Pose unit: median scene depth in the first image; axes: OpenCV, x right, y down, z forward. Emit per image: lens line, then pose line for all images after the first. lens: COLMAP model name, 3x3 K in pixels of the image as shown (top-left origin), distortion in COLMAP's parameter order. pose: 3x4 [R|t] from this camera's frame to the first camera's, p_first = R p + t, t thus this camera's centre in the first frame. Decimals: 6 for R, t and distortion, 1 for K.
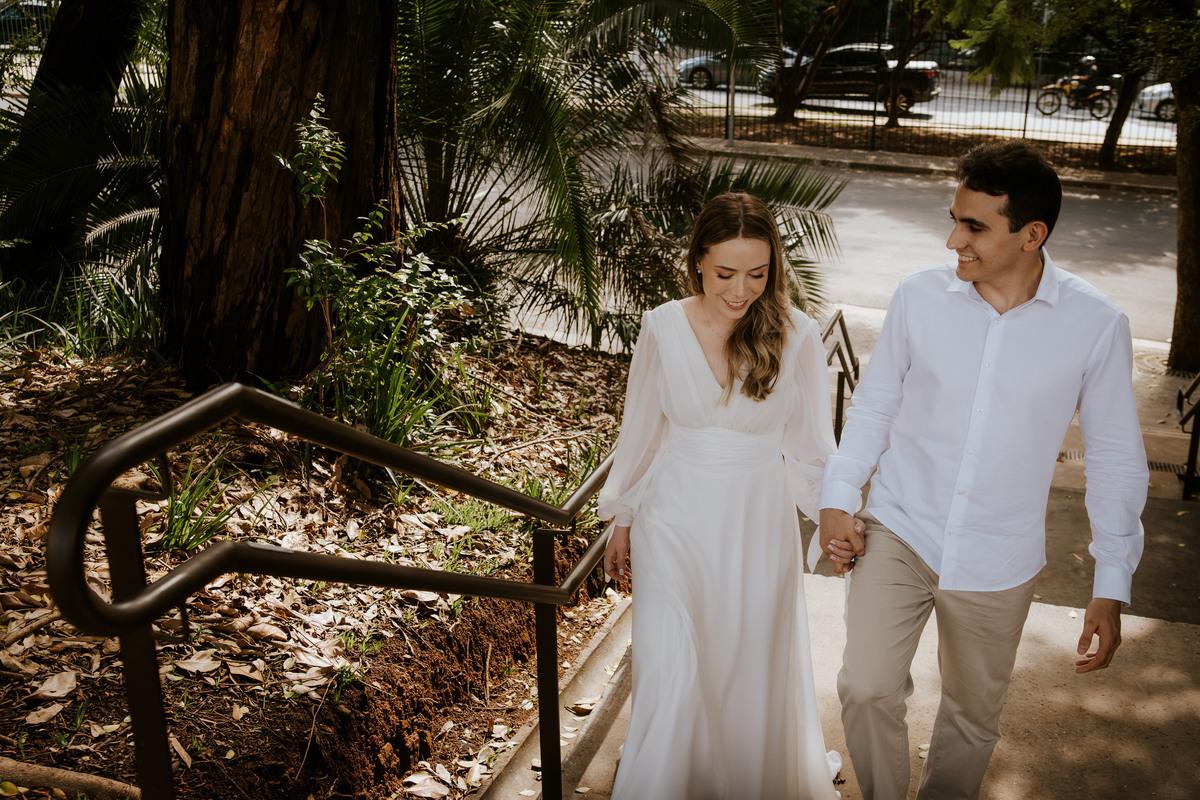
lens RADIAL K [[1143.3, 0, 600.0], [0, 1143.3, 400.0], [0, 0, 1]] dist [0.003956, 0.009924]
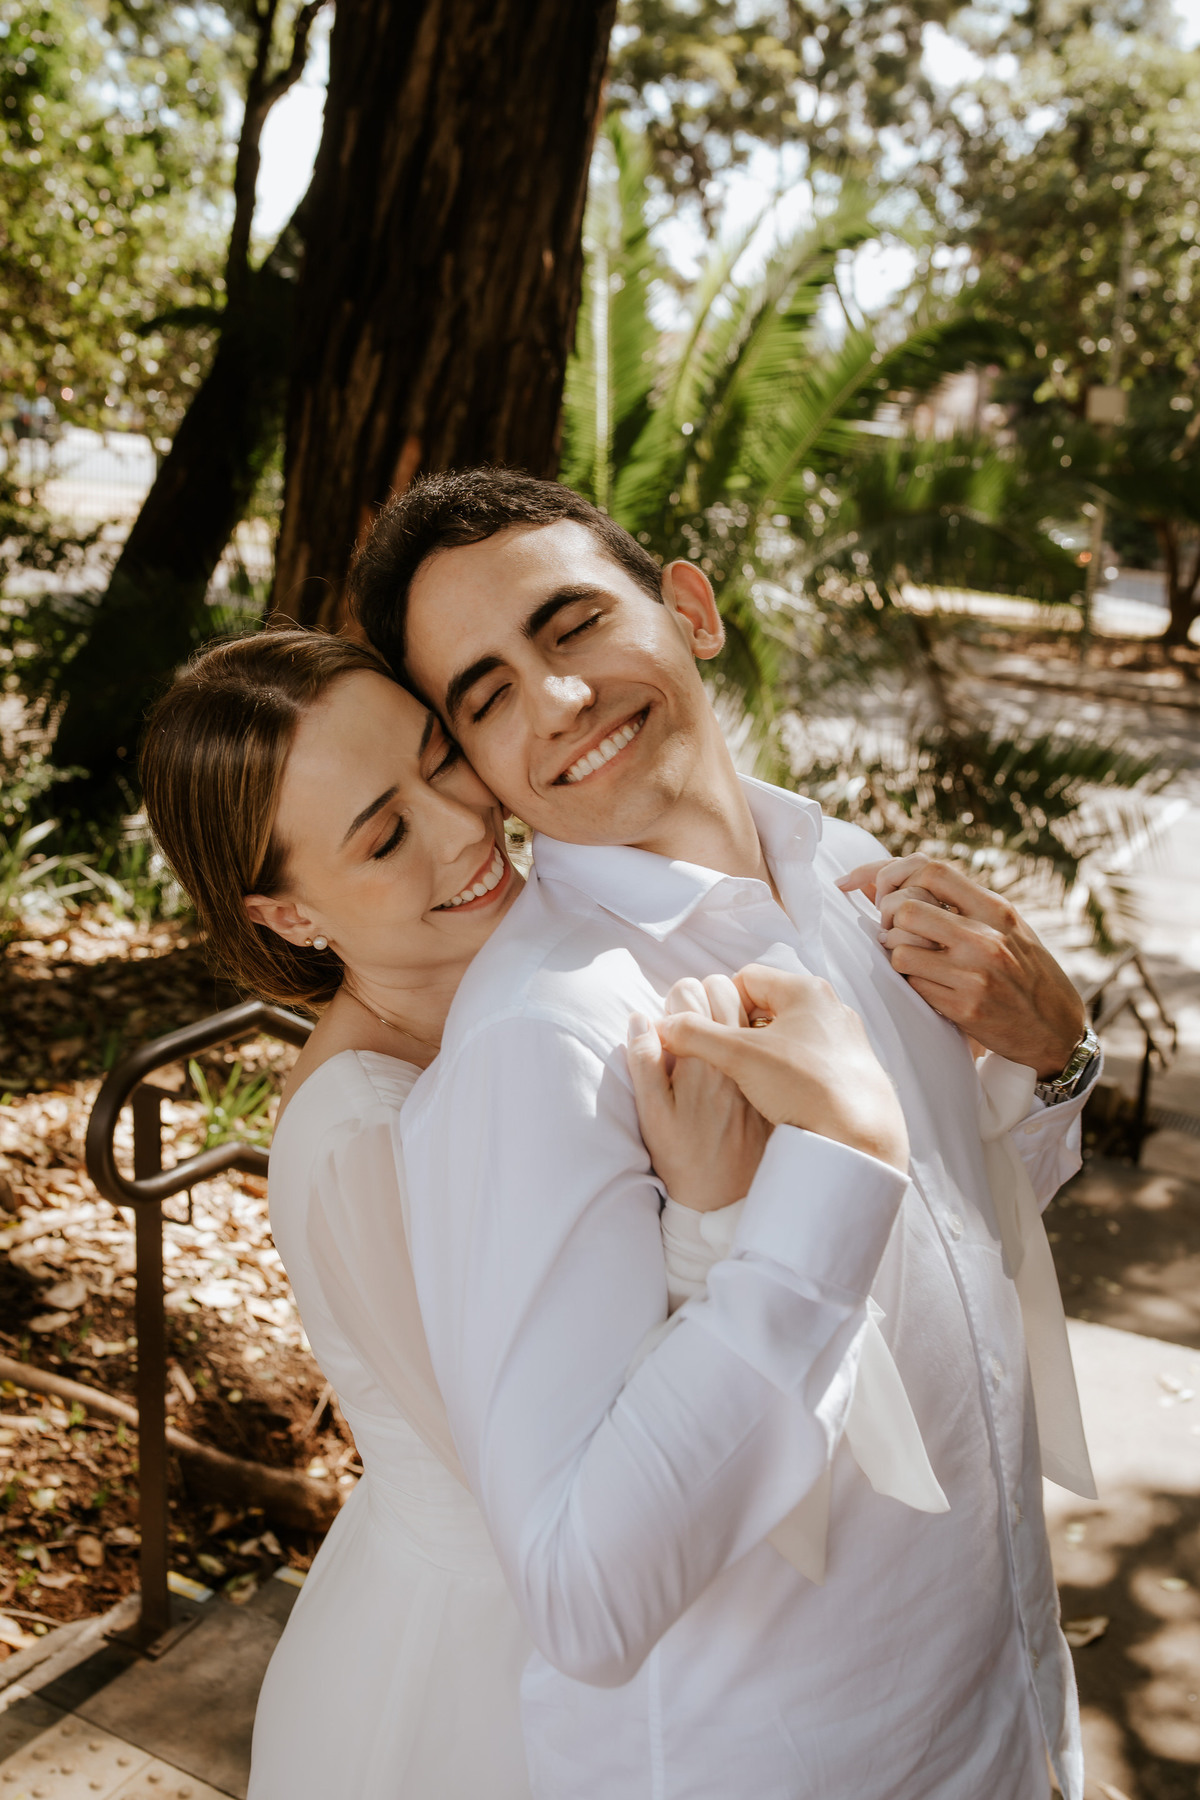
lens RADIAL K [[1714.9, 0, 600.0], [0, 1714.9, 900.0], [0, 0, 1]] dist [0.003956, 0.009924]
pose [[0.983300, 0.088003, -0.159301, 0.128630], [-0.098939, 0.993157, -0.062054, -0.020560], [0.152750, 0.076778, 0.985278, -0.291633]]
